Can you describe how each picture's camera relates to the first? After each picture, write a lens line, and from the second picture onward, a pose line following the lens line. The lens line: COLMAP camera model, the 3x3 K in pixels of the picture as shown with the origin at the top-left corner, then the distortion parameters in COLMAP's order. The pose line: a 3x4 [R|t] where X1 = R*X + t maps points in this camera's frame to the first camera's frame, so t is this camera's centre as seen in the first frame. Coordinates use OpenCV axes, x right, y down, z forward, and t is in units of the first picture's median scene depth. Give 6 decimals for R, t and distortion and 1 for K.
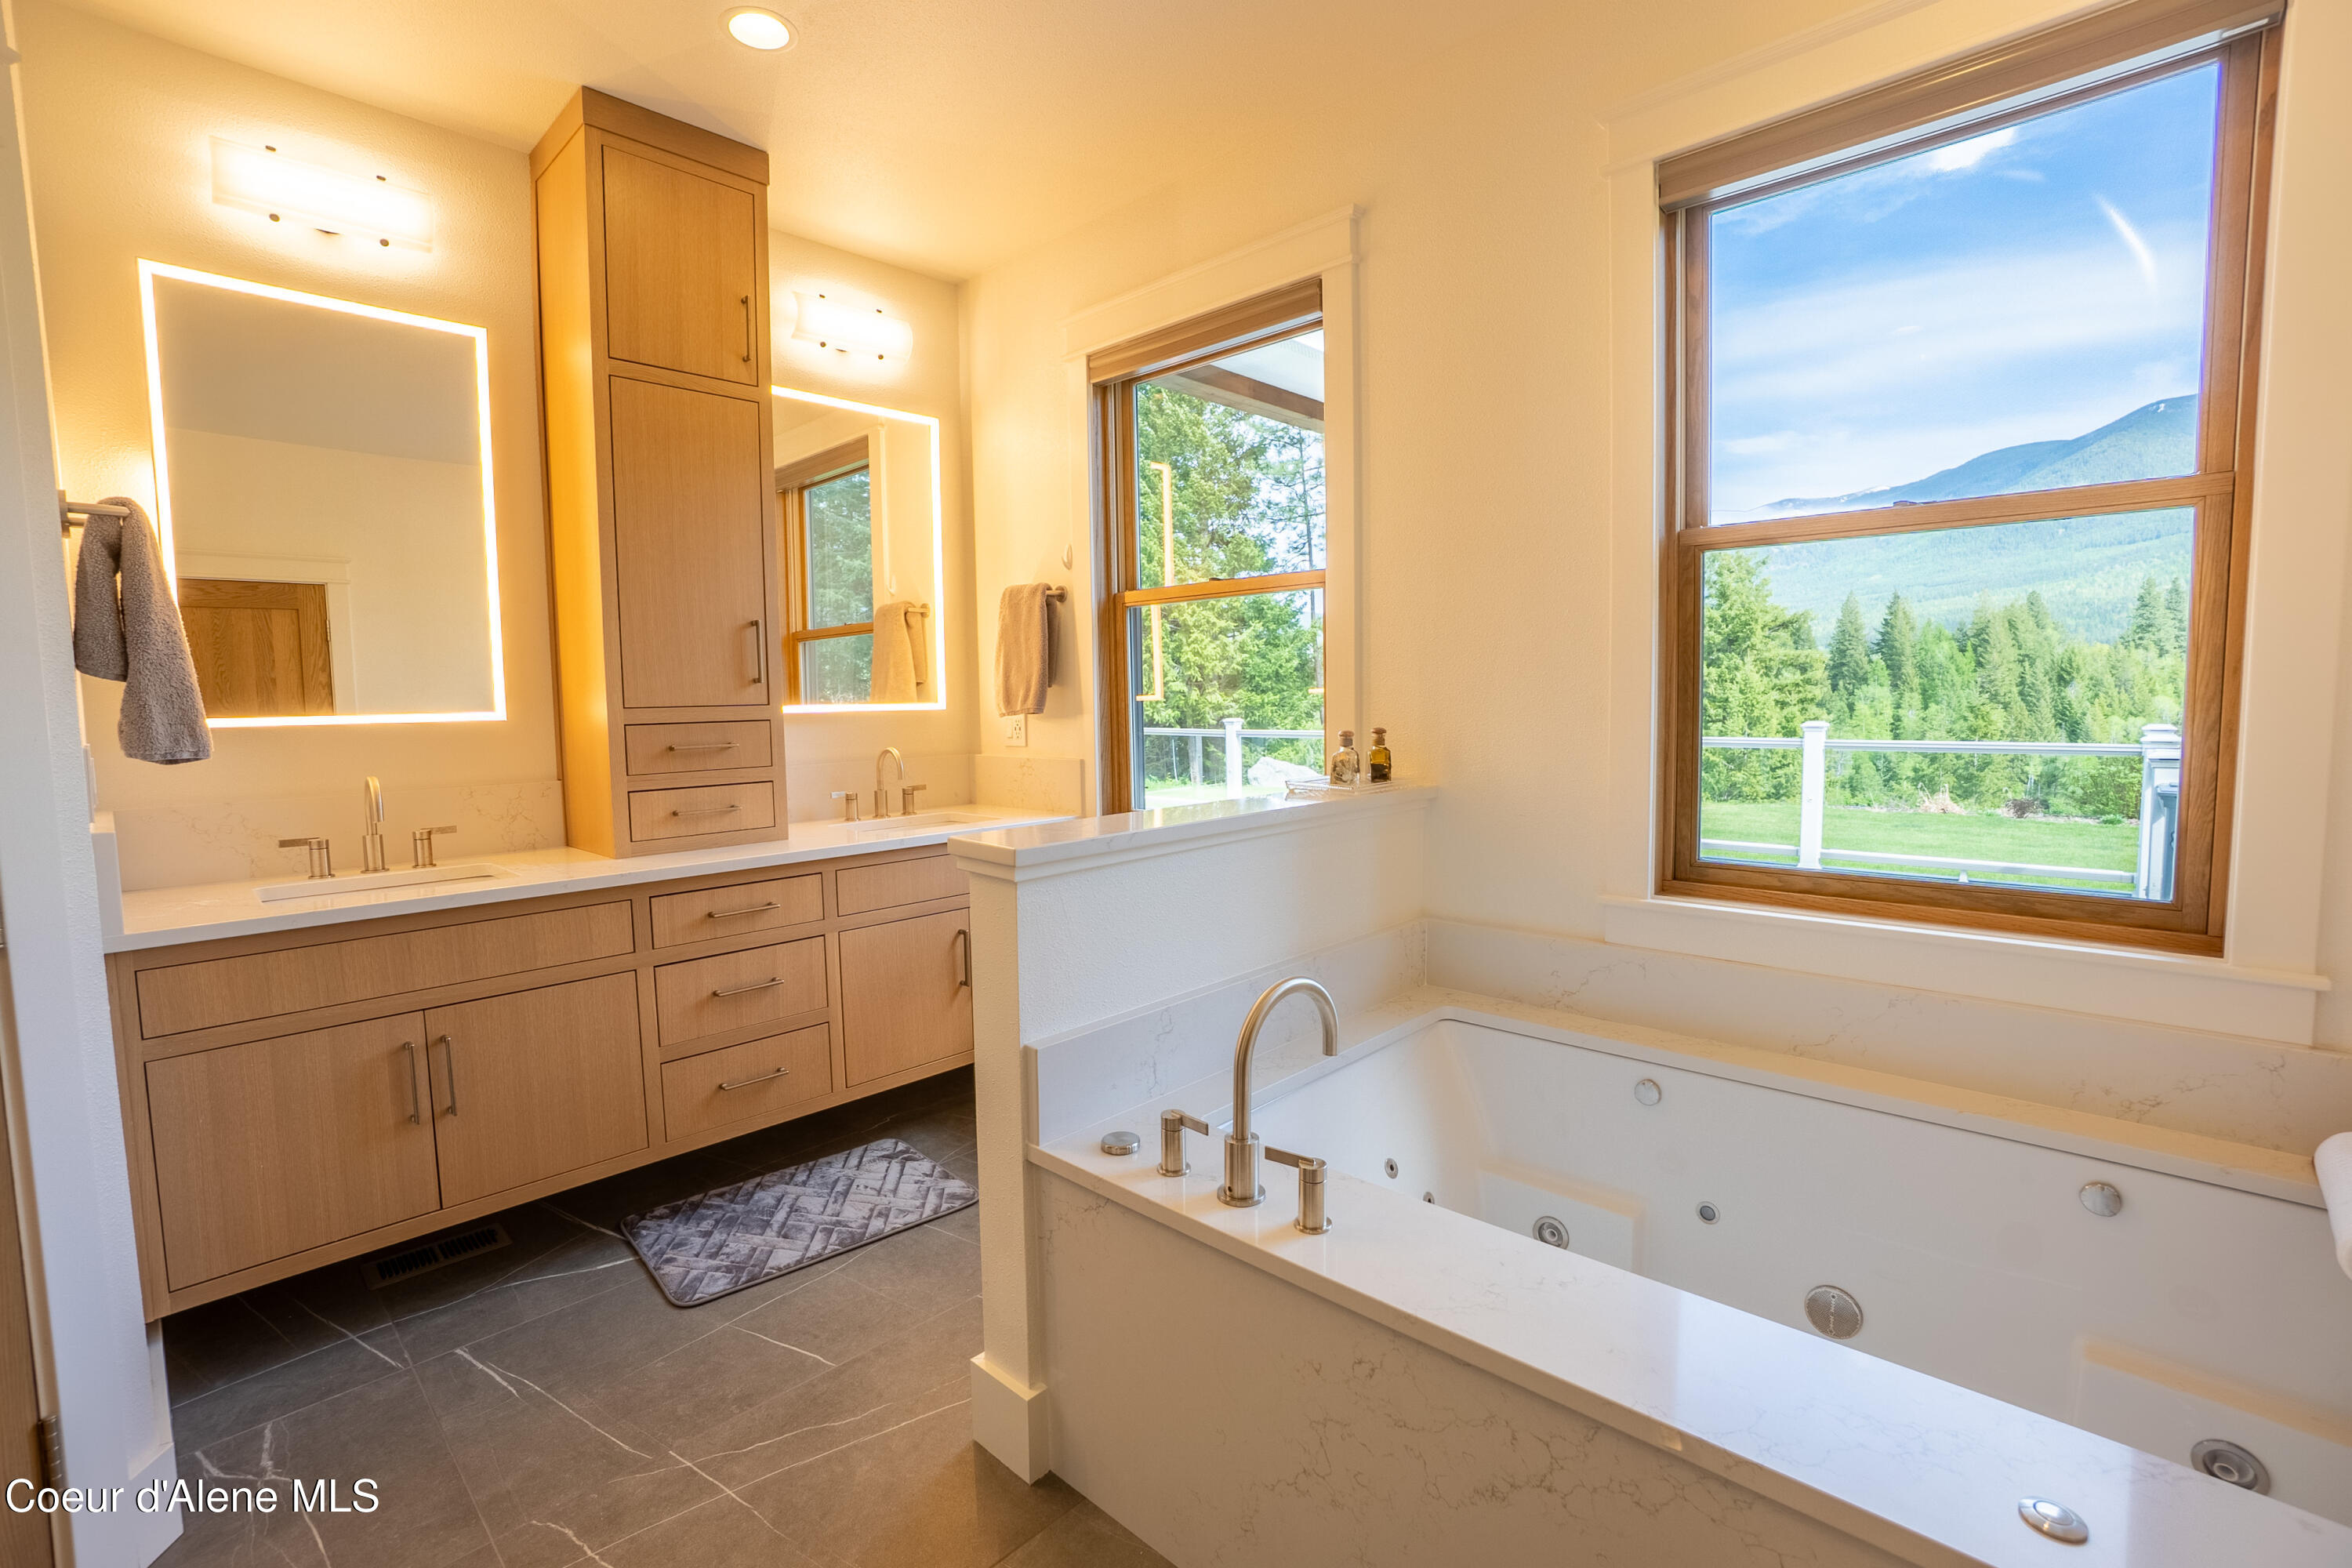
lens RADIAL K [[1032.7, 0, 1176.4], [0, 1032.7, 781.1], [0, 0, 1]] dist [-0.049705, 0.012537]
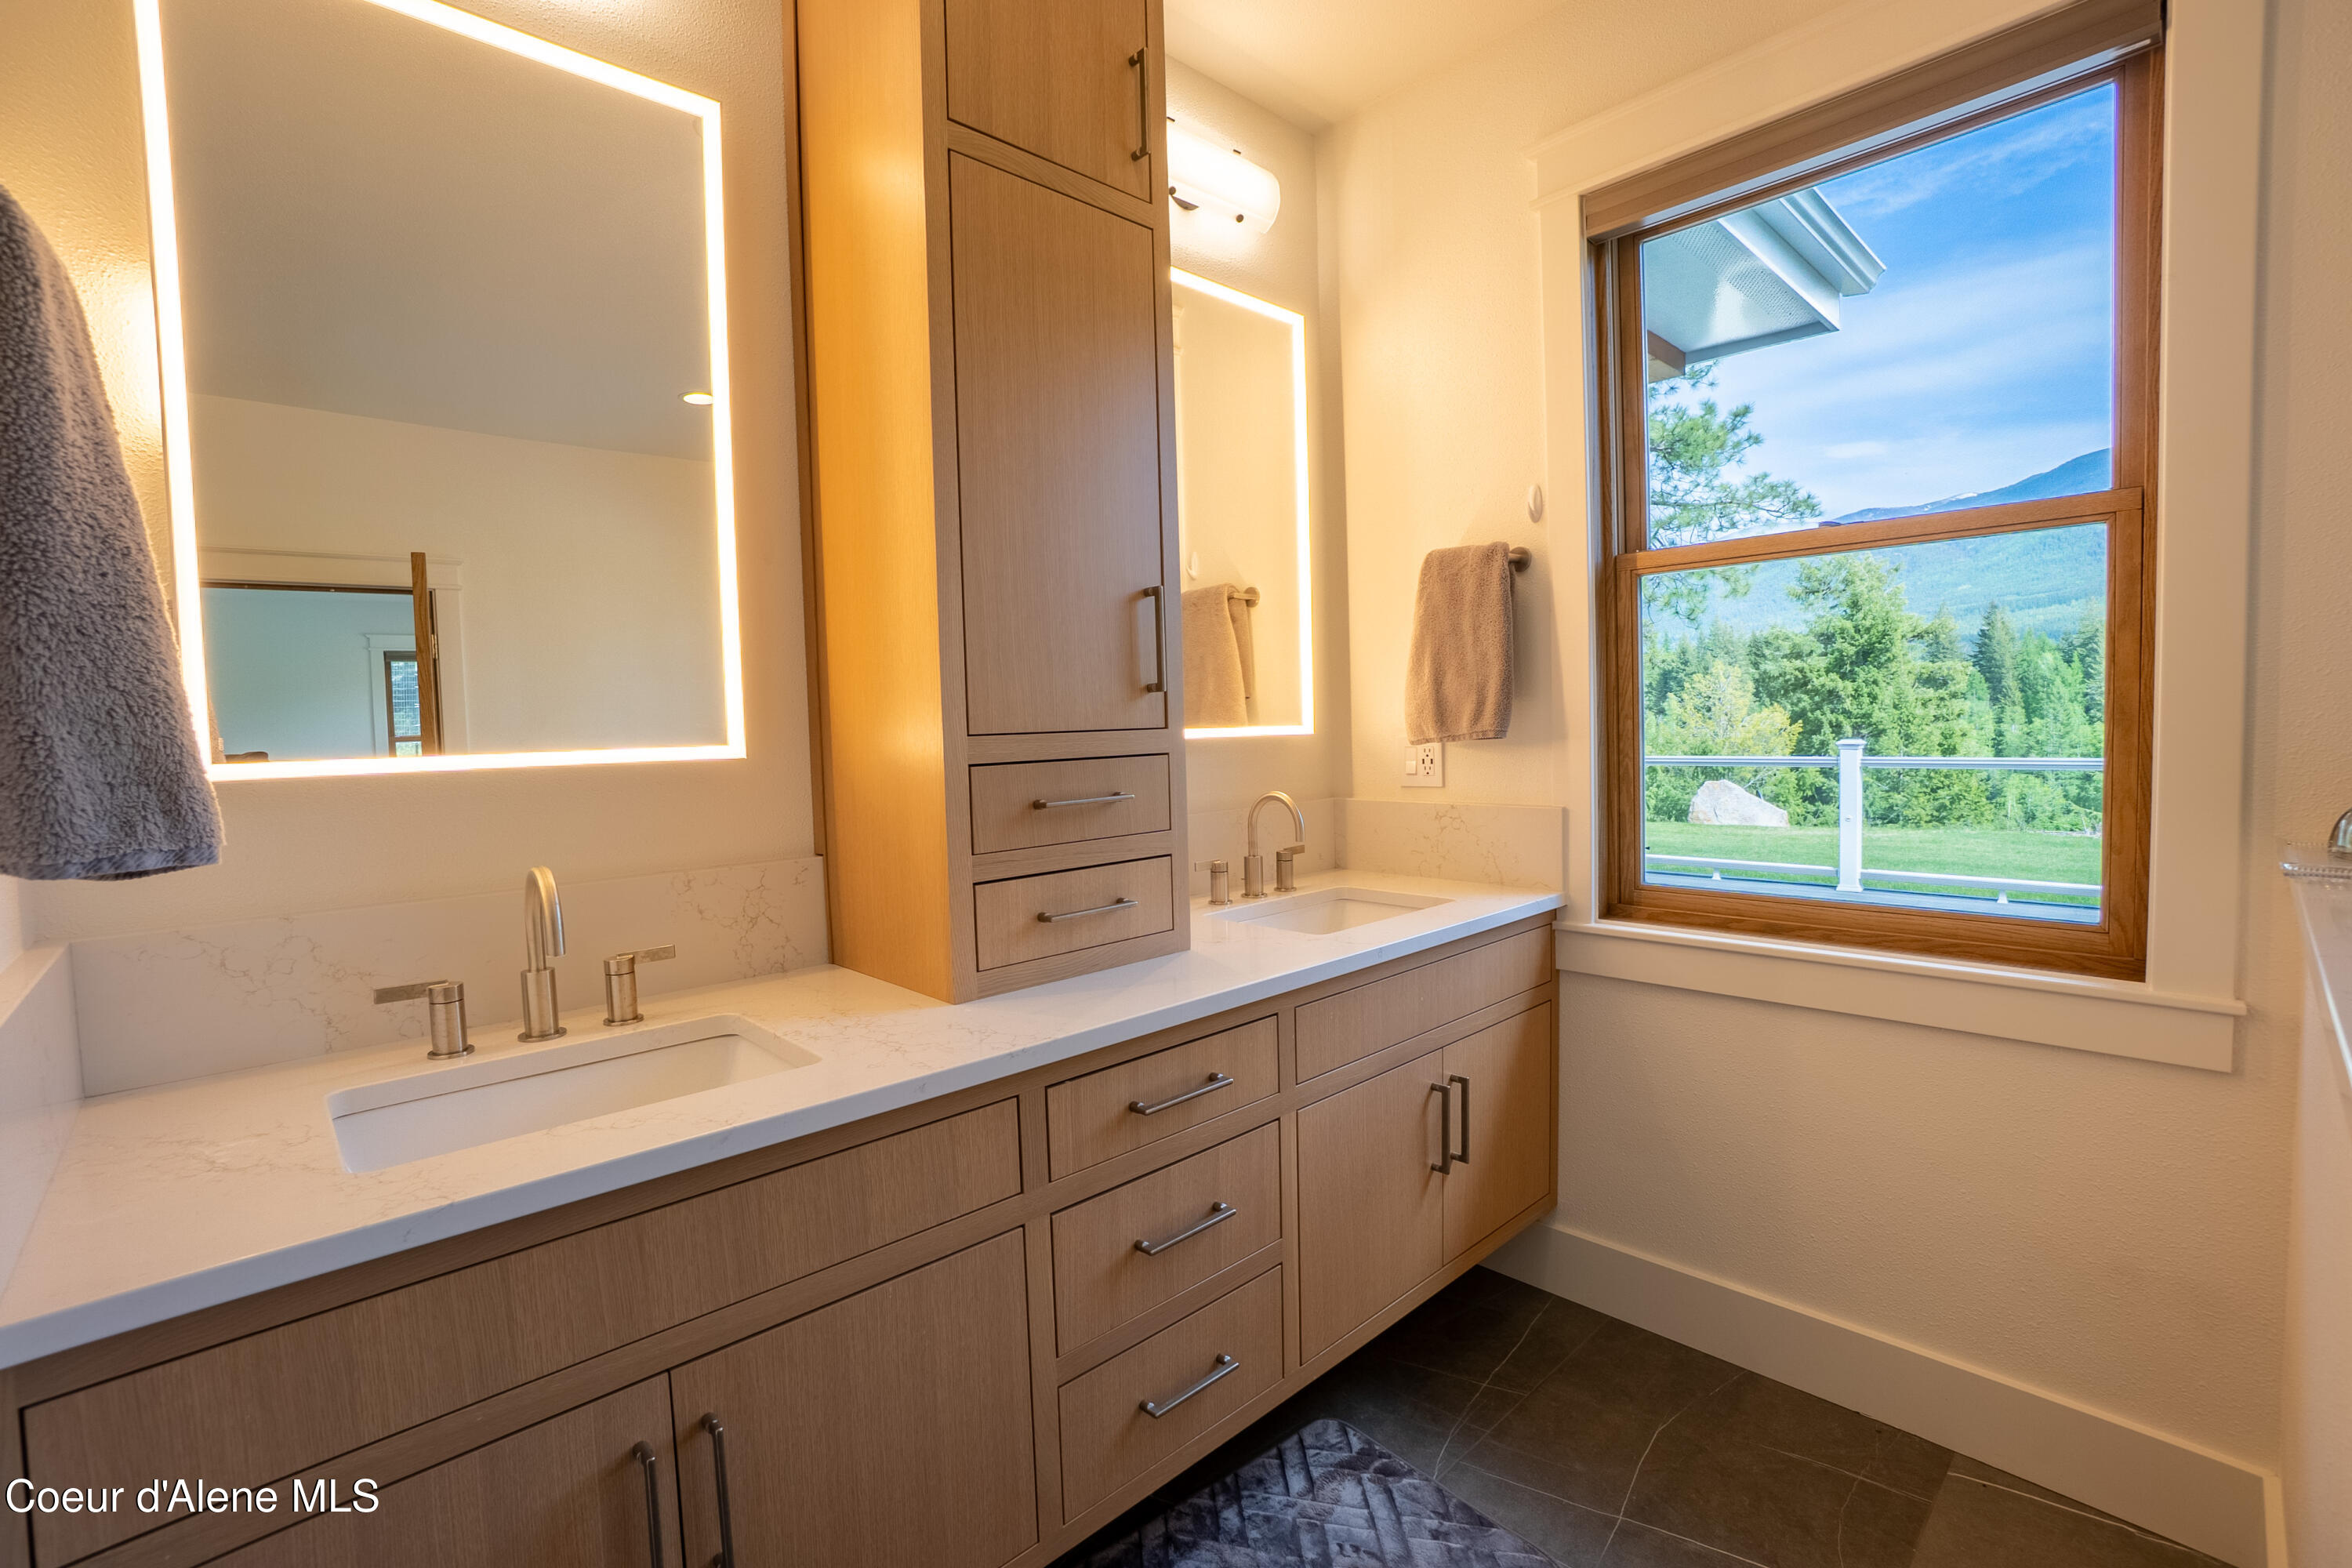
lens RADIAL K [[1032.7, 0, 1182.0], [0, 1032.7, 782.1], [0, 0, 1]] dist [-0.049705, 0.012537]
pose [[0.998412, -0.011161, -0.055224, -0.304822], [0.009833, 0.999657, -0.024267, -0.023927], [0.055476, 0.023685, 0.998179, 0.339557]]
